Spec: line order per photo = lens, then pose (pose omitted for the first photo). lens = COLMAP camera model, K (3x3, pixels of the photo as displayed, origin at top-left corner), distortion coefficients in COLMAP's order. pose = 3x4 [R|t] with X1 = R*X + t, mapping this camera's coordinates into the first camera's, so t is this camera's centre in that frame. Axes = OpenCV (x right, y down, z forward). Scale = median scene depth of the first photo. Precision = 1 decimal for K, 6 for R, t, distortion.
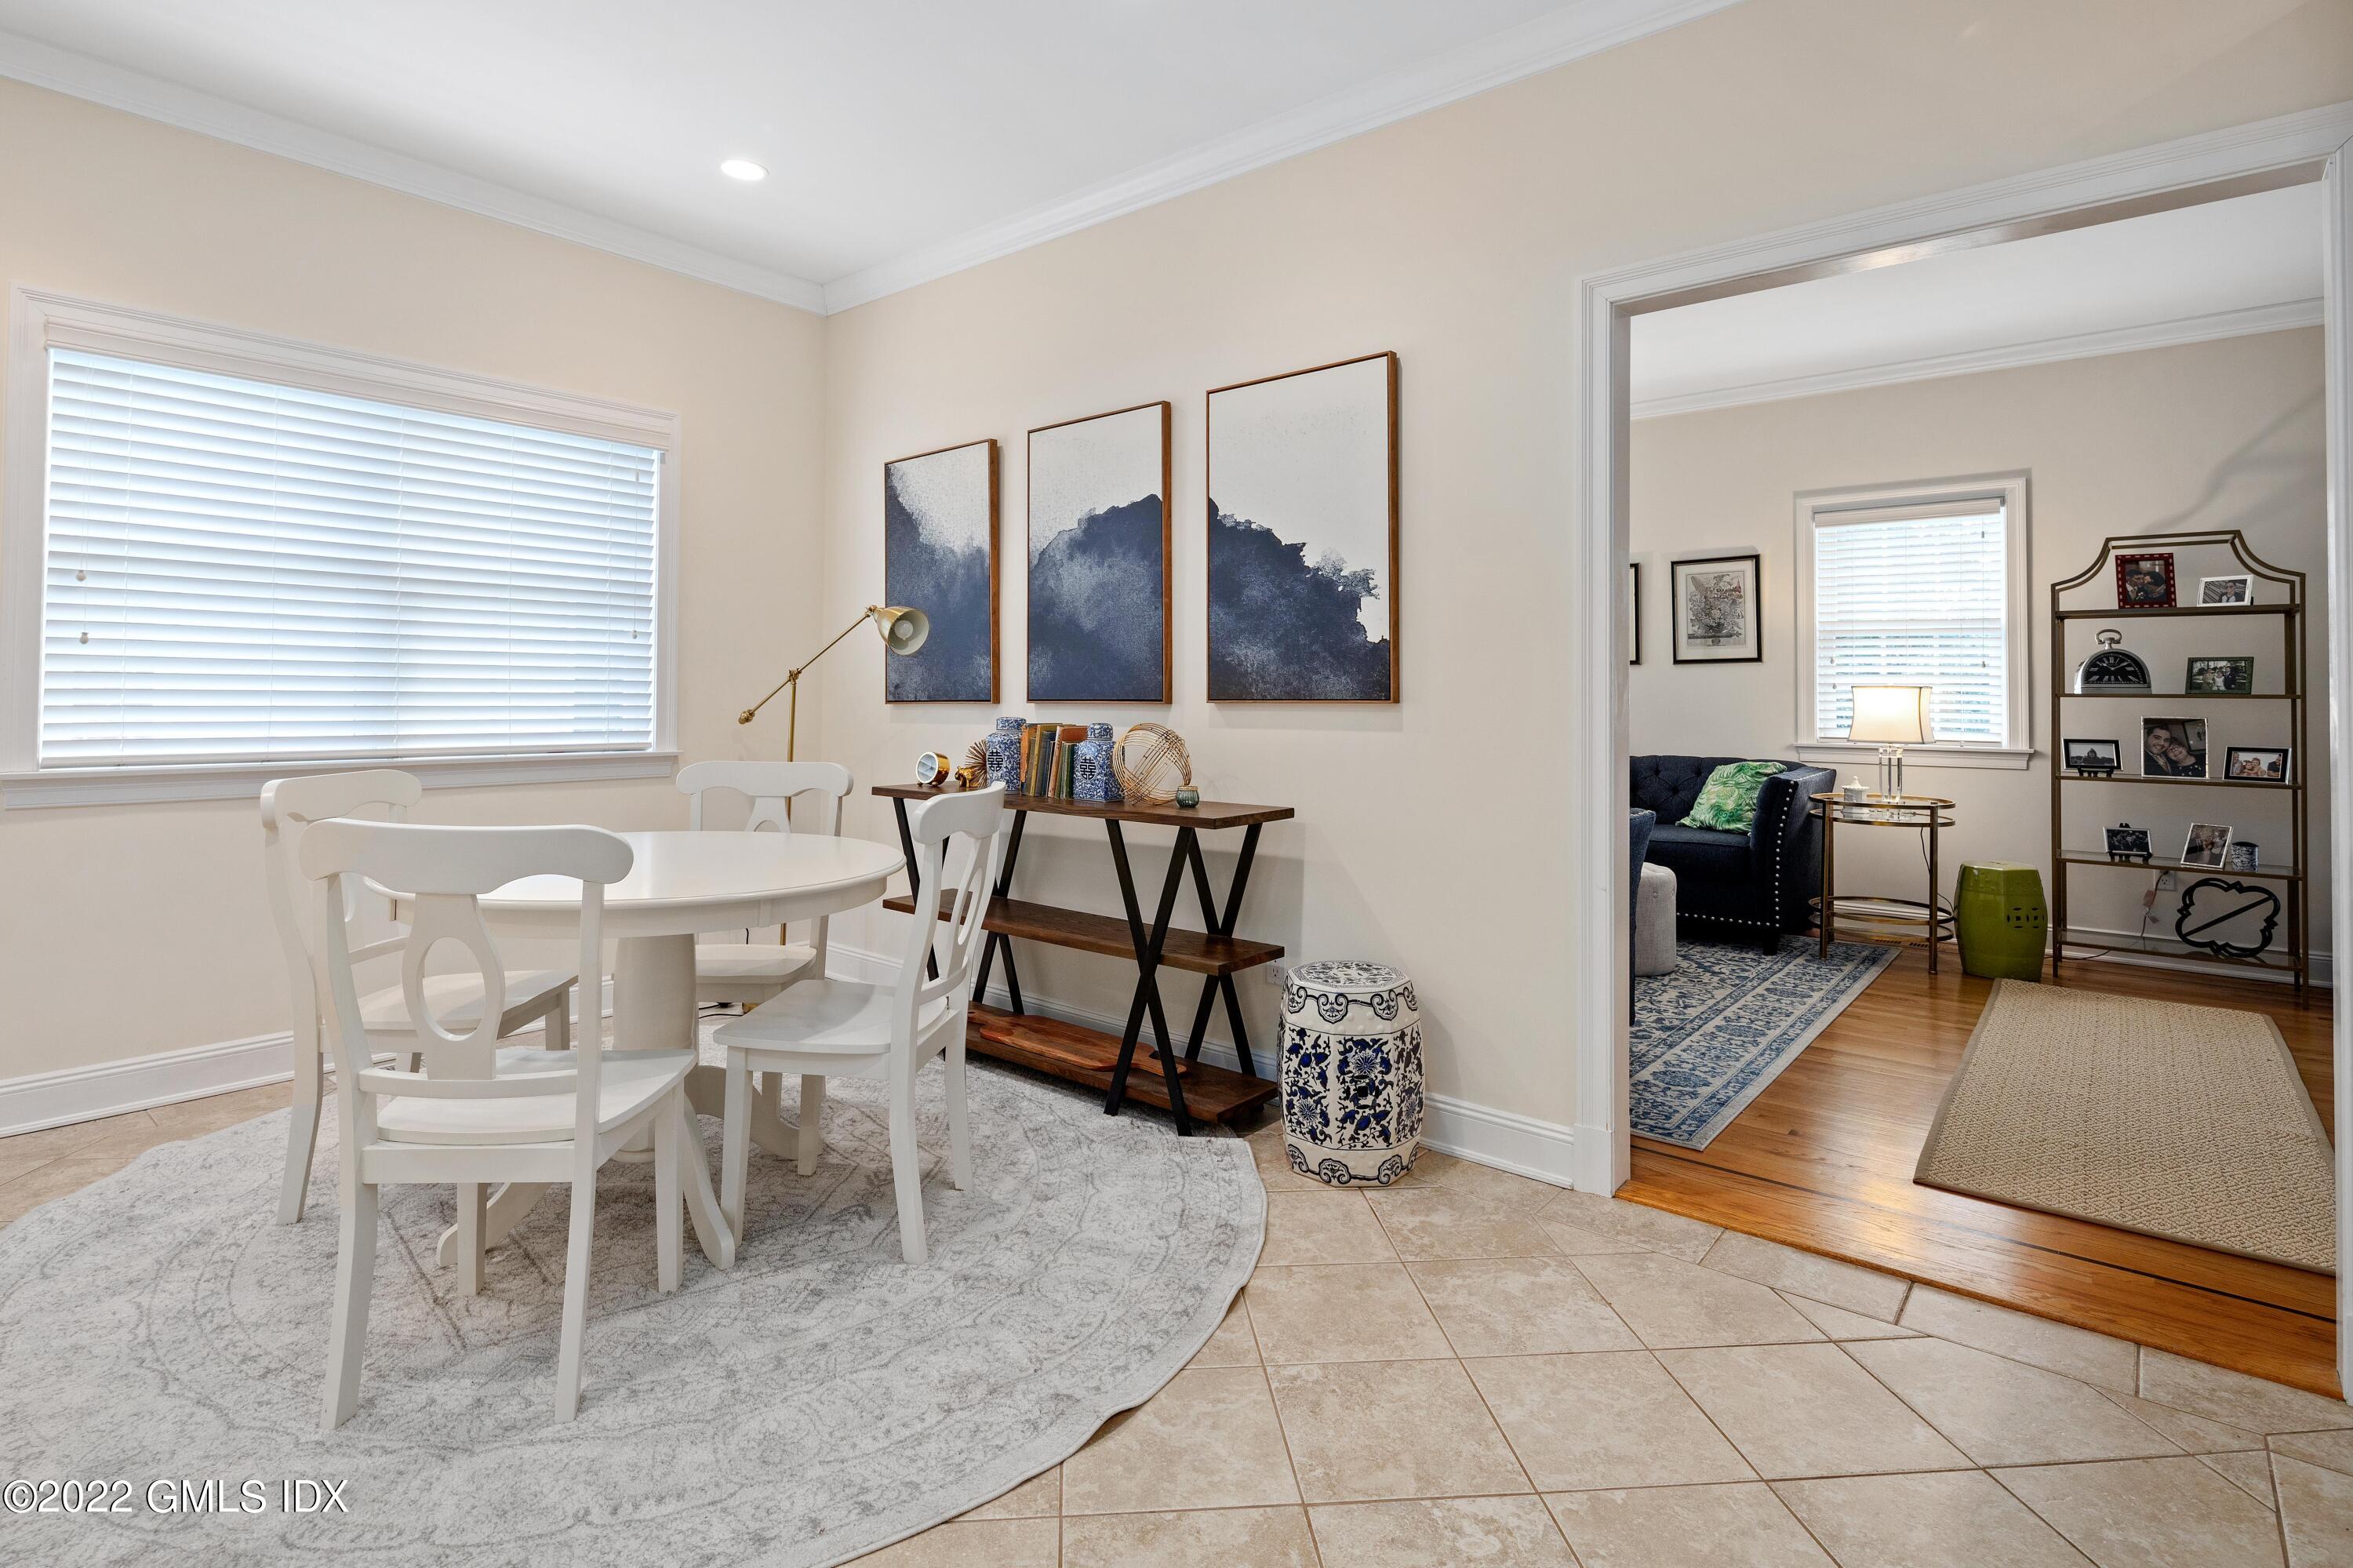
lens RADIAL K [[1154.6, 0, 1134.3], [0, 1154.6, 680.2], [0, 0, 1]] dist [0.005085, -0.005264]
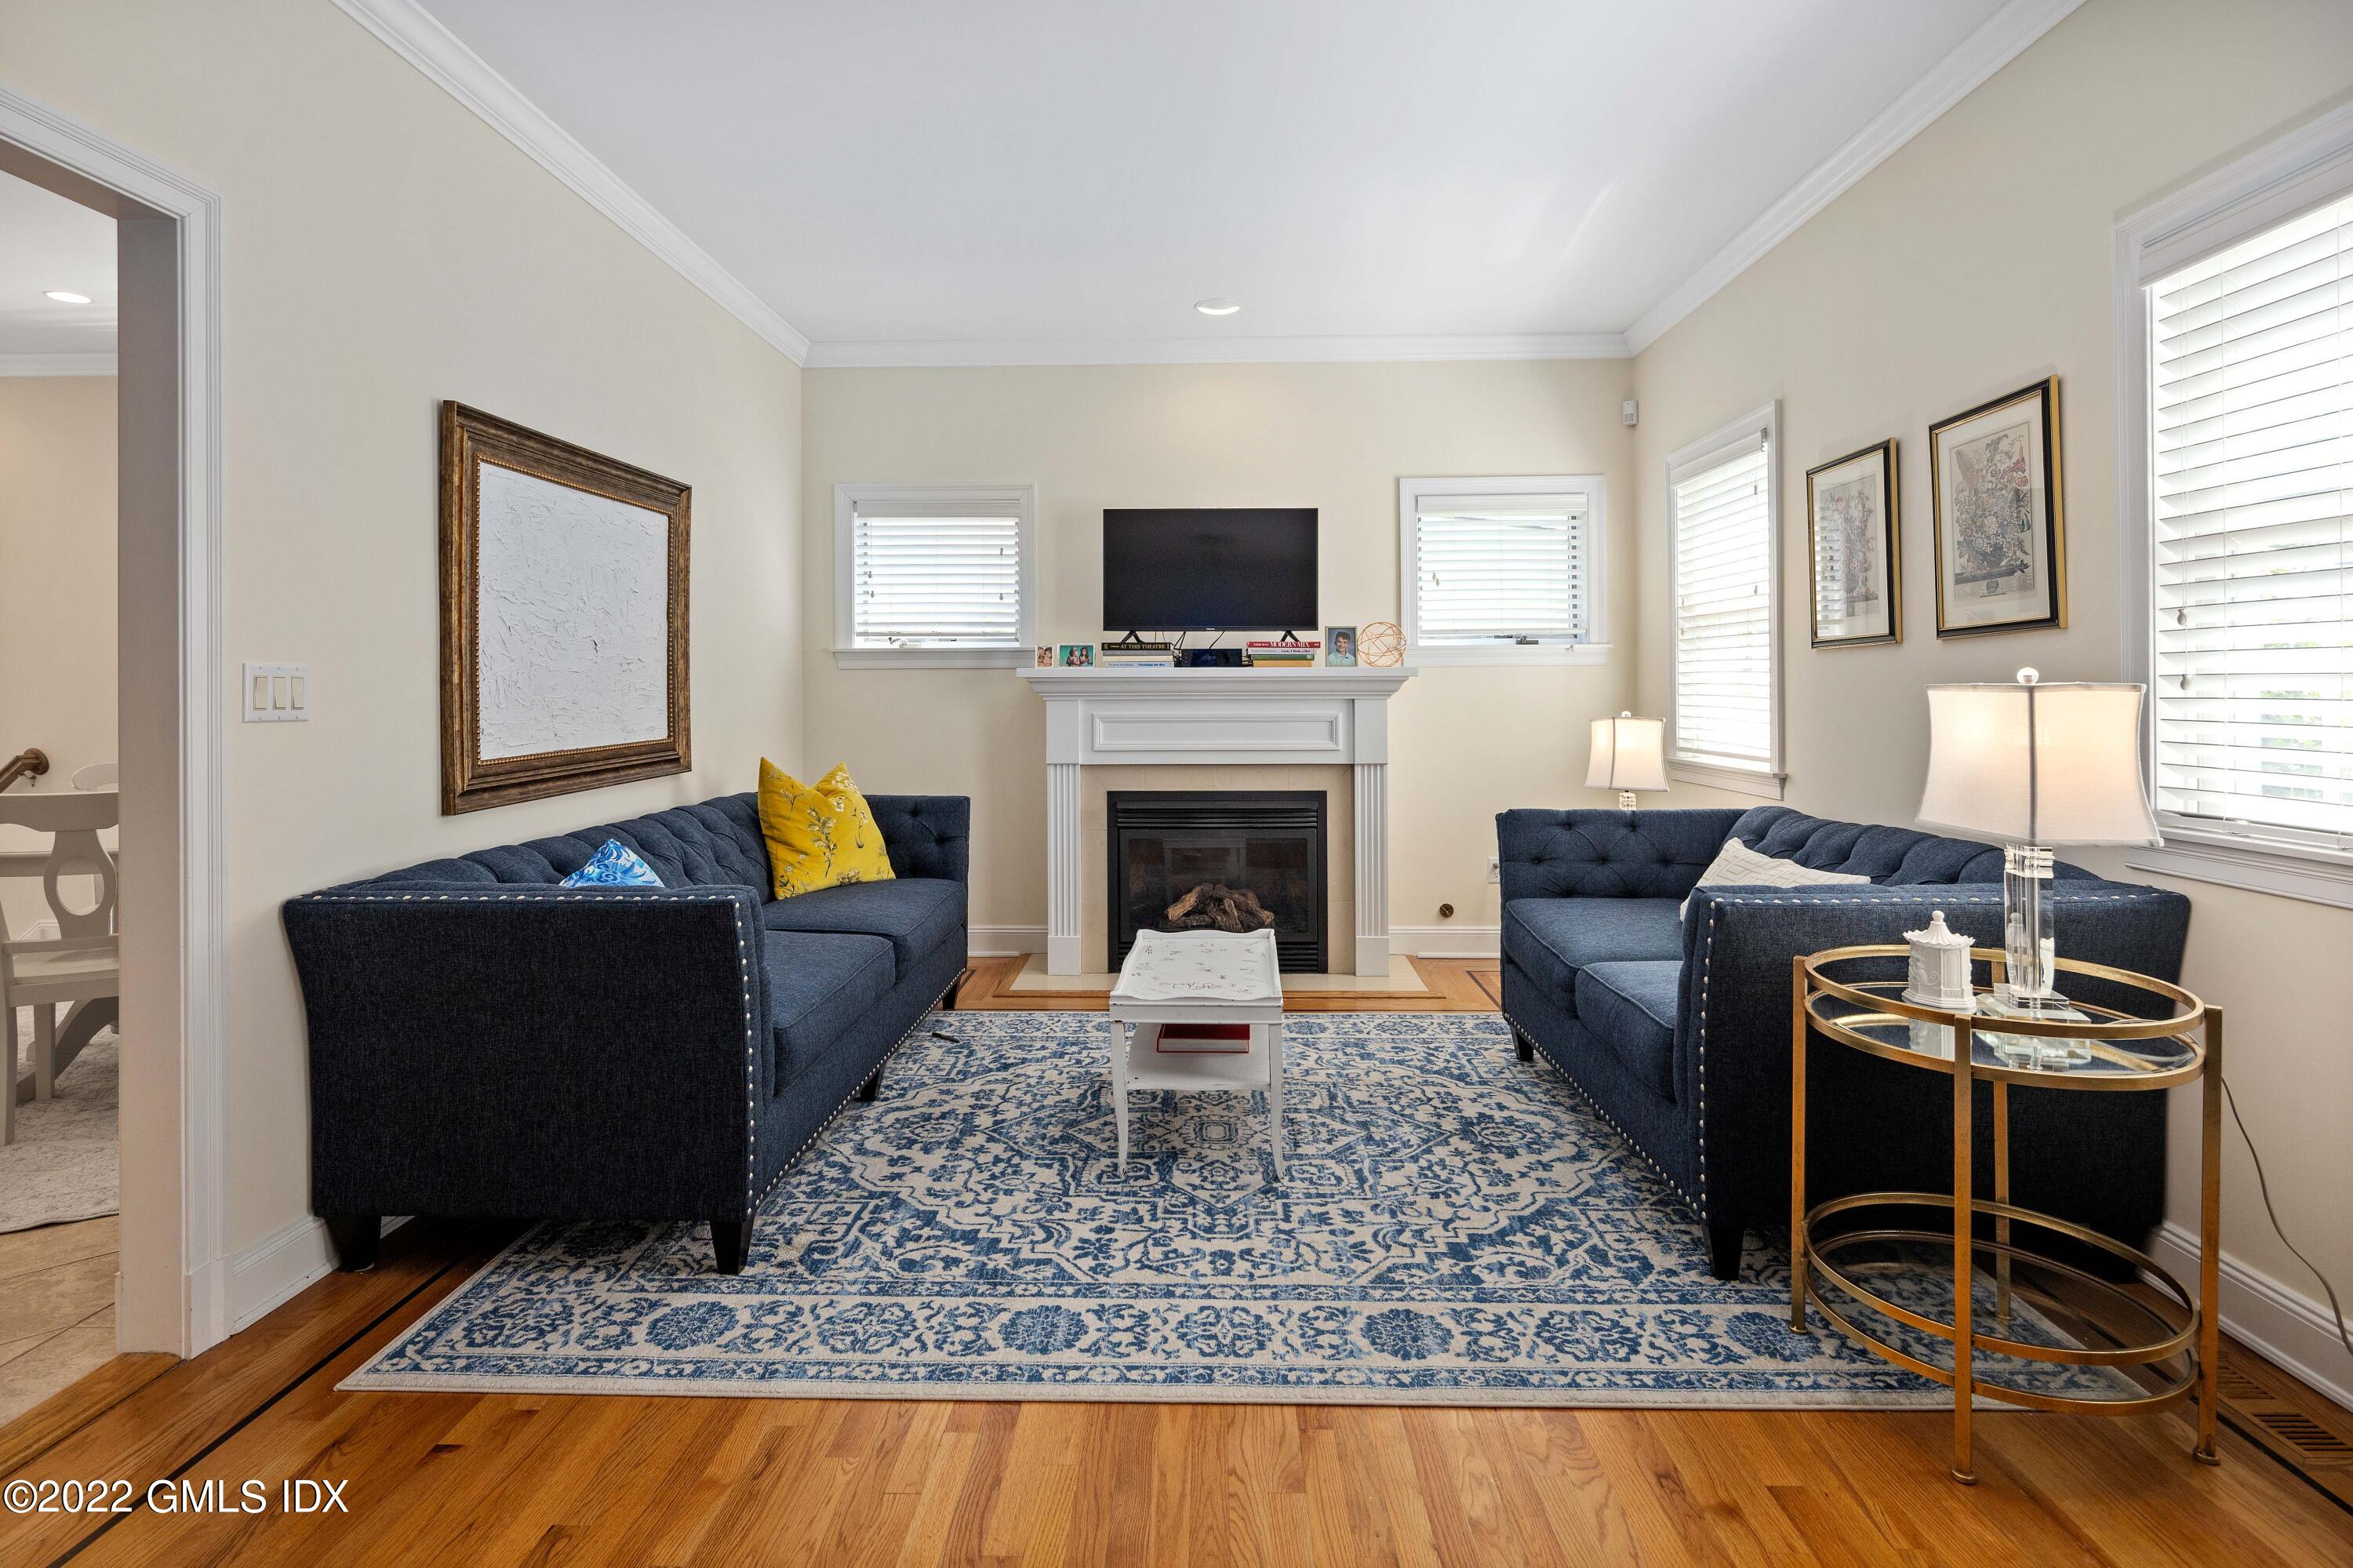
lens RADIAL K [[1154.6, 0, 1177.8], [0, 1154.6, 692.5], [0, 0, 1]] dist [0.005085, -0.005264]
pose [[0.636700, -0.009881, -0.771048, 1.254773], [0.017212, 0.999851, 0.001401, 0.004816], [0.770919, -0.014163, 0.636776, 0.885963]]
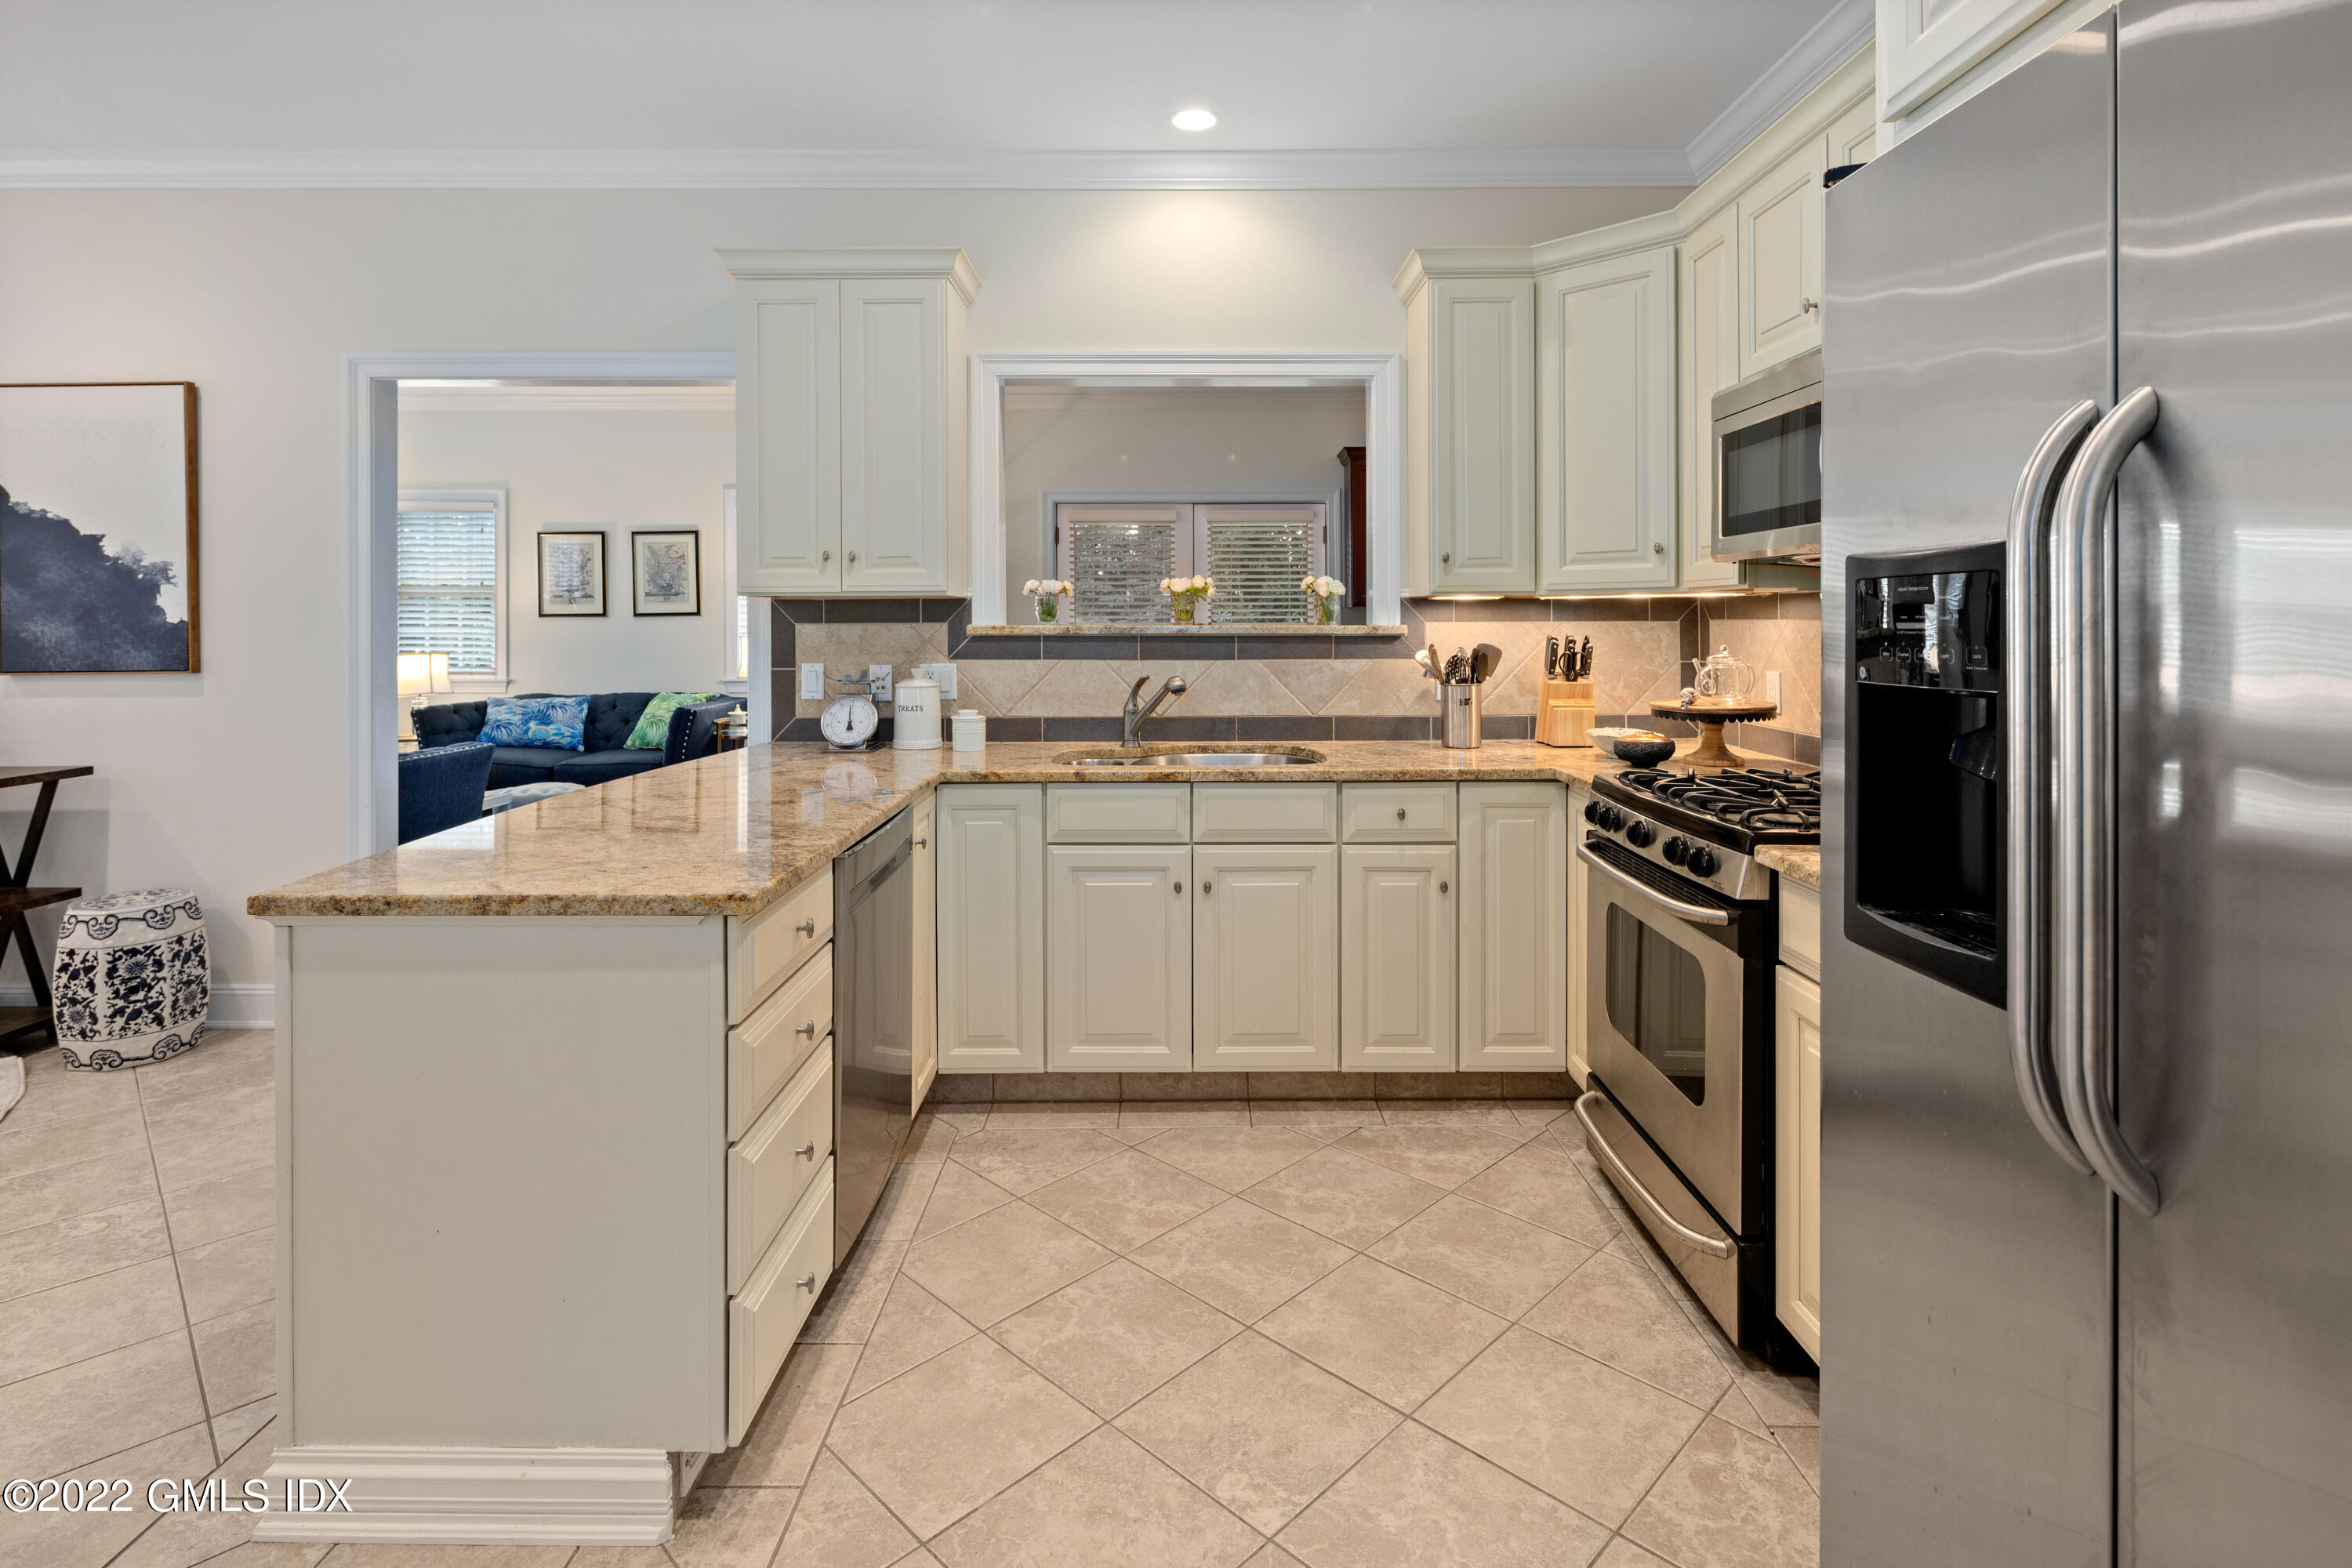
lens RADIAL K [[1154.1, 0, 1177.8], [0, 1154.1, 625.0], [0, 0, 1]] dist [0.005085, -0.005264]
pose [[0.750616, -0.009371, 0.660672, 0.187757], [-0.000030, 0.999899, 0.014216, -0.044844], [-0.660738, -0.010691, 0.750540, -0.558809]]
